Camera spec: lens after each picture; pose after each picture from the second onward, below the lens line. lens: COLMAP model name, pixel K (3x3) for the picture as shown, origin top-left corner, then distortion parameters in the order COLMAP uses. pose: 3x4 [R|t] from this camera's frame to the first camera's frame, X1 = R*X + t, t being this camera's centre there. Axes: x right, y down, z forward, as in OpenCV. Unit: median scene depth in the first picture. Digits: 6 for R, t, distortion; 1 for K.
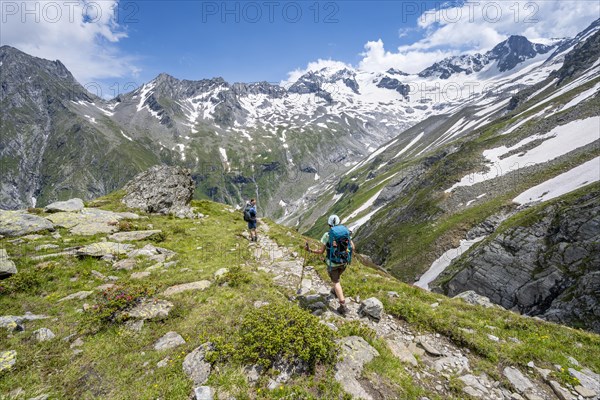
lens RADIAL K [[235.9, 0, 298.3], [0, 235.9, 197.0], [0, 0, 1]] dist [-0.000947, 0.000035]
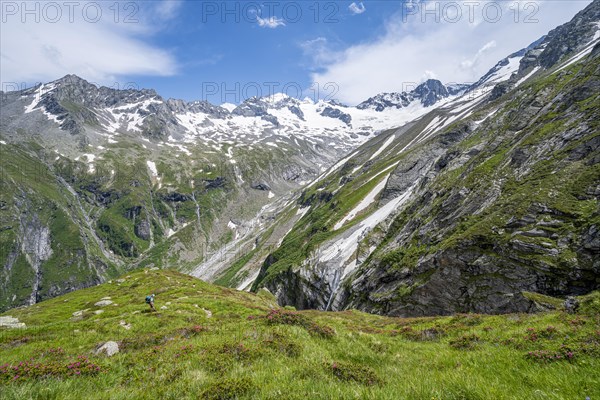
lens RADIAL K [[236.1, 0, 298.7], [0, 236.1, 200.1], [0, 0, 1]] dist [0.000302, 0.000055]
pose [[0.970580, -0.013670, 0.240390, -0.024278], [0.042200, 0.992591, -0.113938, 0.028717], [-0.237052, 0.120730, 0.963966, 0.099621]]
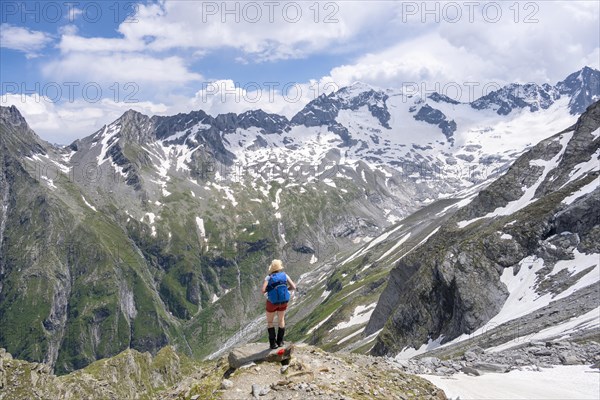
lens RADIAL K [[398.5, 0, 297.9], [0, 398.5, 197.4], [0, 0, 1]] dist [-0.003812, 0.002199]
pose [[0.998761, 0.022752, -0.044259, 0.059709], [-0.028723, 0.989830, -0.139328, -0.076804], [0.040639, 0.140427, 0.989257, -0.281434]]
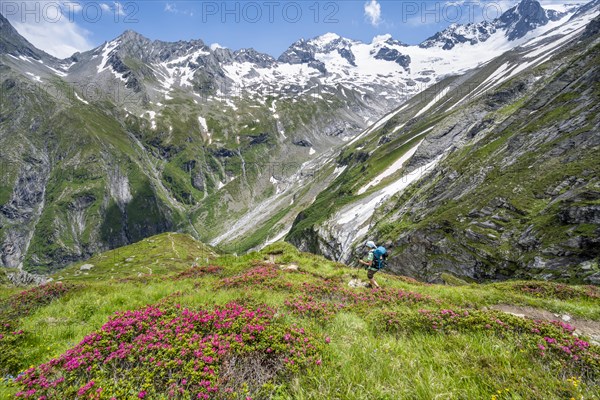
lens RADIAL K [[236.1, 0, 300.5], [0, 236.1, 201.0], [0, 0, 1]] dist [-0.001145, 0.000300]
pose [[0.998579, -0.004045, 0.053133, -0.009039], [-0.000242, 0.996760, 0.080434, 0.021441], [-0.053286, -0.080333, 0.995343, 0.083224]]
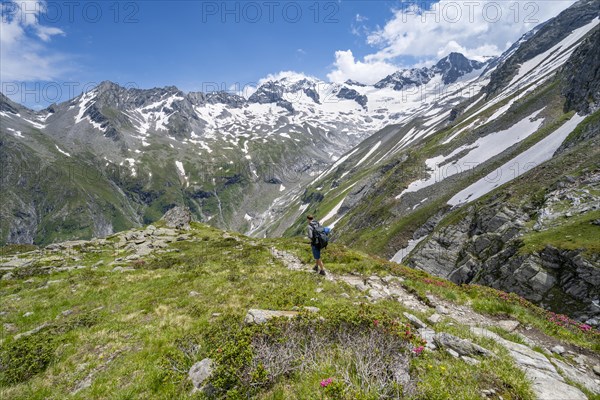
lens RADIAL K [[245.2, 0, 298.6], [0, 245.2, 197.9], [0, 0, 1]] dist [-0.001321, -0.000092]
pose [[0.988894, -0.050964, 0.139613, 0.001392], [0.056876, 0.997631, -0.038689, -0.000463], [-0.137311, 0.046200, 0.989450, -0.009121]]
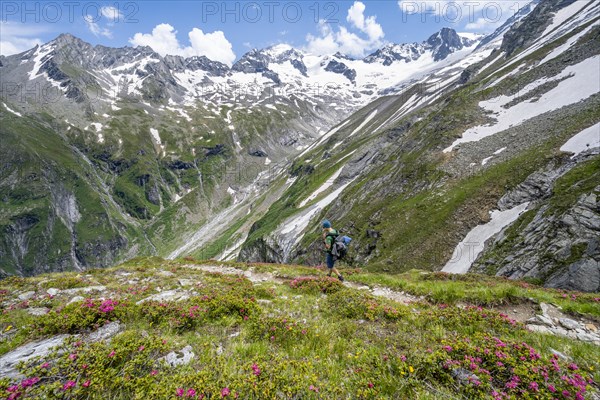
lens RADIAL K [[236.2, 0, 298.2], [0, 236.2, 199.4], [0, 0, 1]] dist [0.000049, 0.000073]
pose [[0.978365, -0.048095, 0.201218, 0.000859], [0.036002, 0.997343, 0.063332, 0.008110], [-0.203730, -0.054717, 0.977497, 0.042517]]
